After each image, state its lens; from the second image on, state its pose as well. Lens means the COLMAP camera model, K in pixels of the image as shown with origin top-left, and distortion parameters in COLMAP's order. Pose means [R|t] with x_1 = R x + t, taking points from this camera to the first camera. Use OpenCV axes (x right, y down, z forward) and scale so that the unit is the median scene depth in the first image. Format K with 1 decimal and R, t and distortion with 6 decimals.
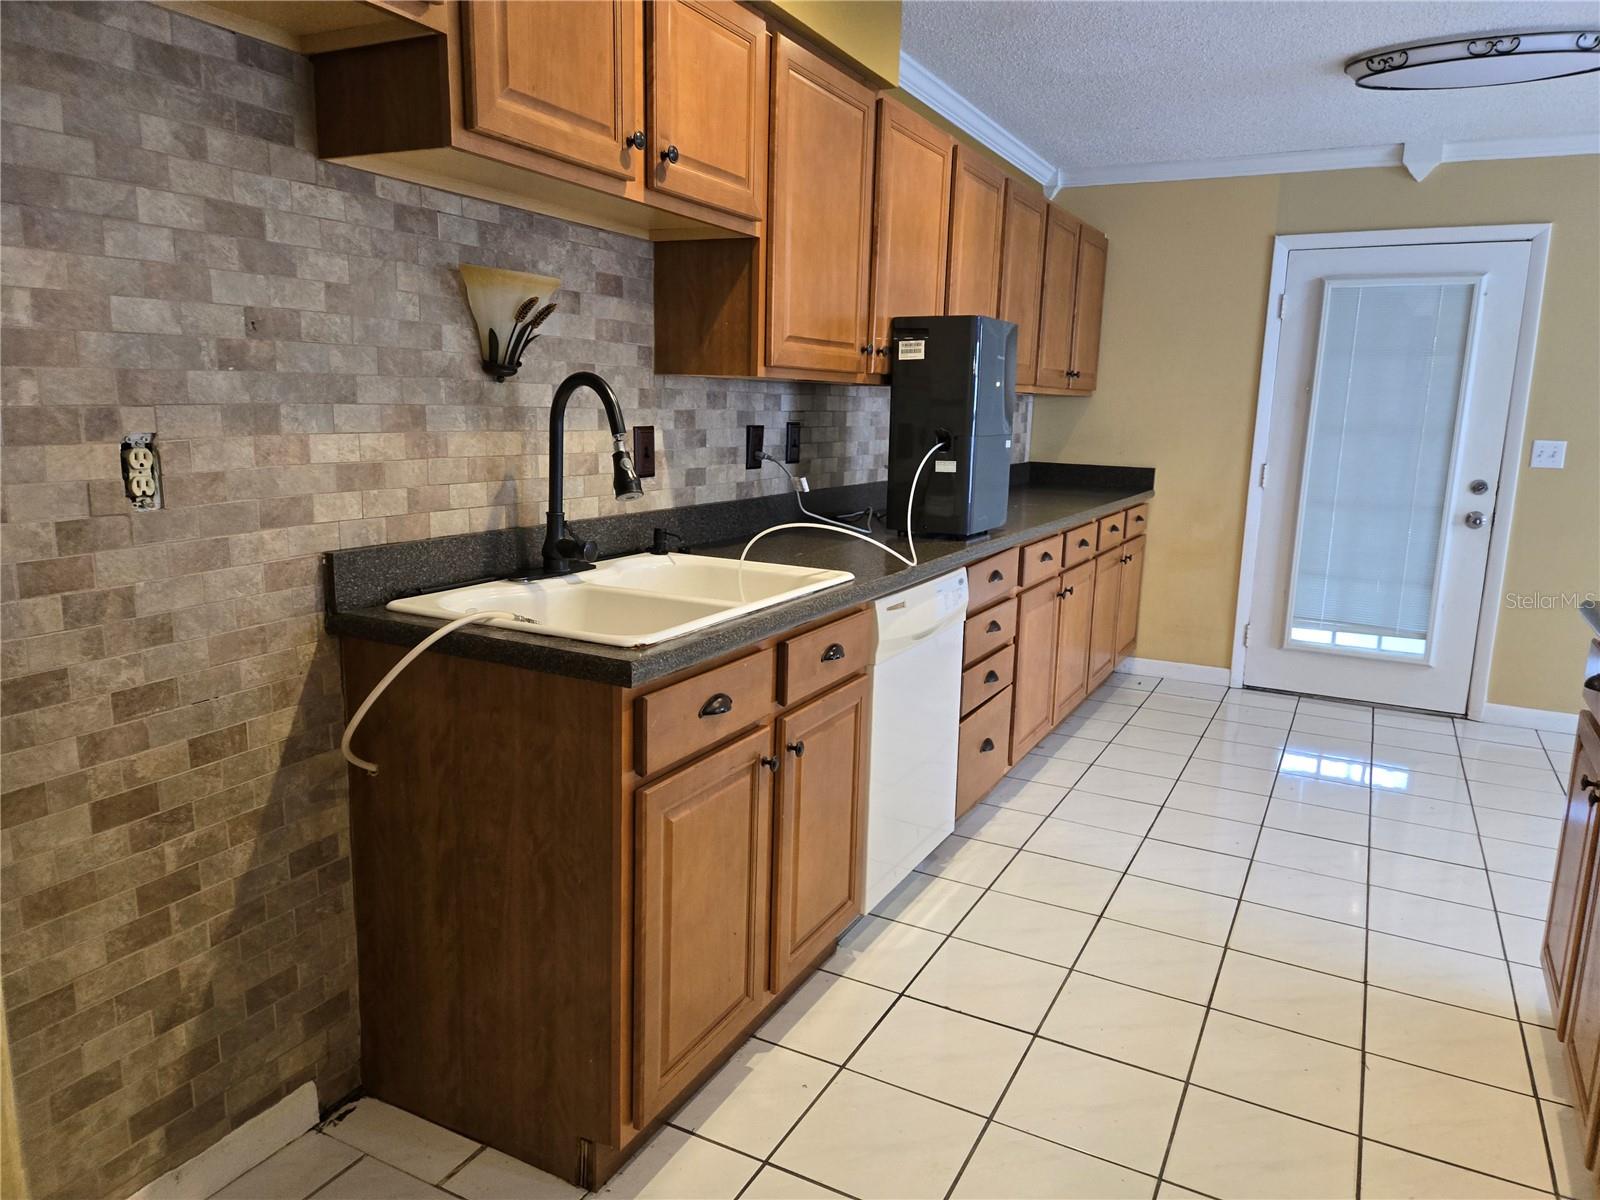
lens RADIAL K [[1063.6, 0, 827.9], [0, 1063.6, 597.9], [0, 0, 1]] dist [0.074049, -0.061731]
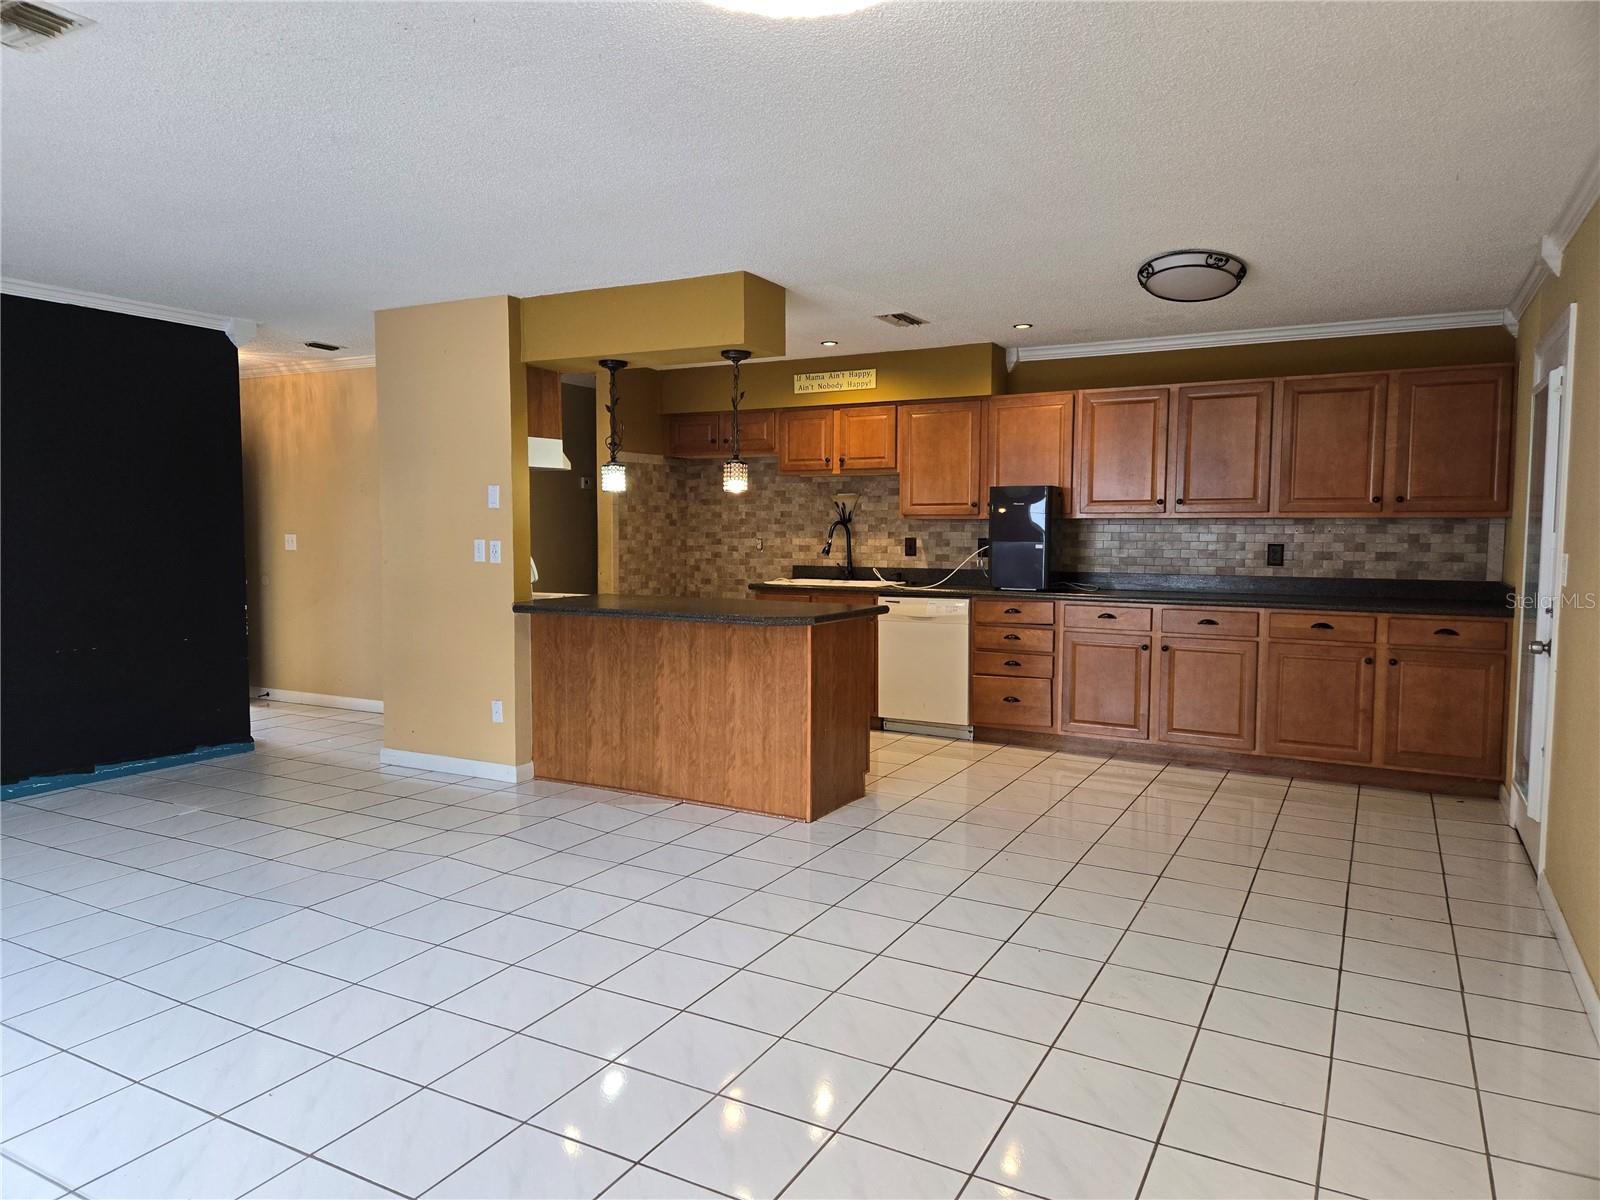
lens RADIAL K [[1063.6, 0, 793.7], [0, 1063.6, 600.6], [0, 0, 1]] dist [0.074049, -0.061731]
pose [[-0.036977, 0.039087, -0.998551, 3.939022], [-0.187570, 0.981204, 0.045354, -0.100901], [0.981555, 0.188975, -0.028951, 1.208715]]
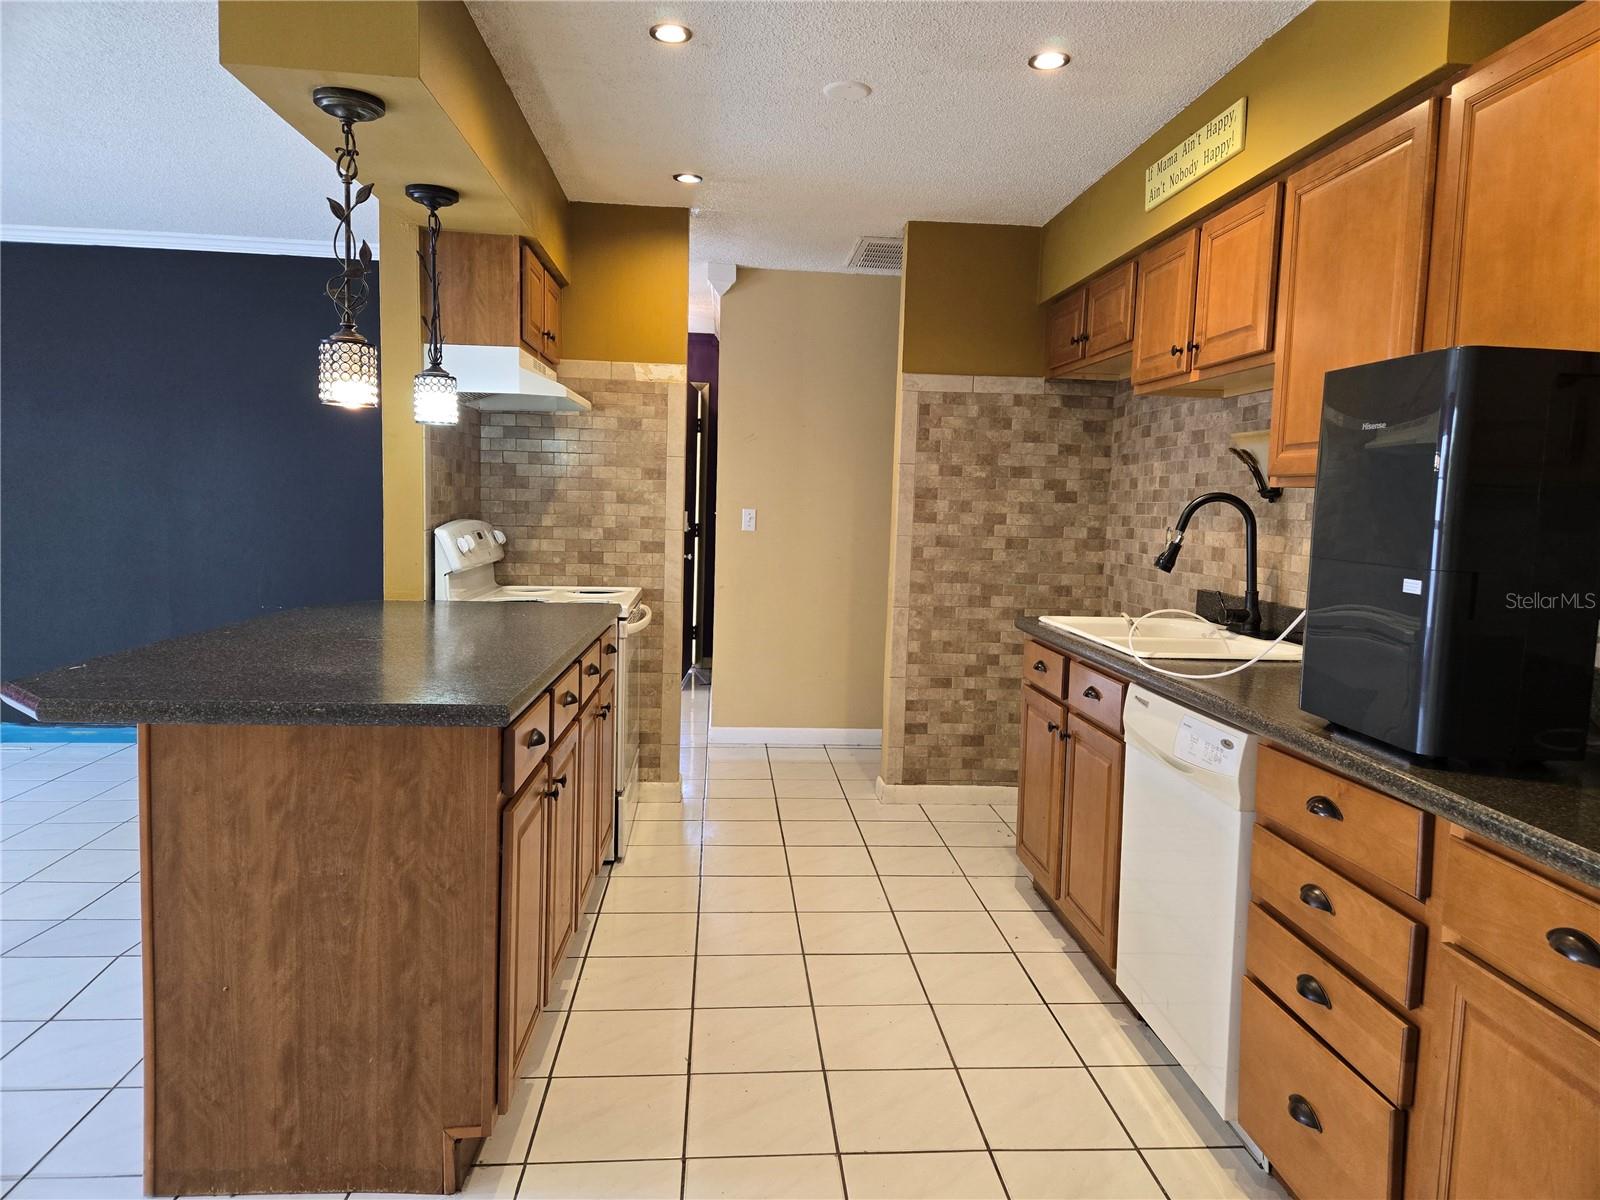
lens RADIAL K [[1063.6, 0, 812.8], [0, 1063.6, 585.0], [0, 0, 1]] dist [0.074049, -0.061731]
pose [[-0.848907, -0.011106, -0.528425, 1.262321], [-0.150308, 0.963572, 0.221216, -0.401573], [0.506719, 0.267218, -0.819653, 2.383326]]
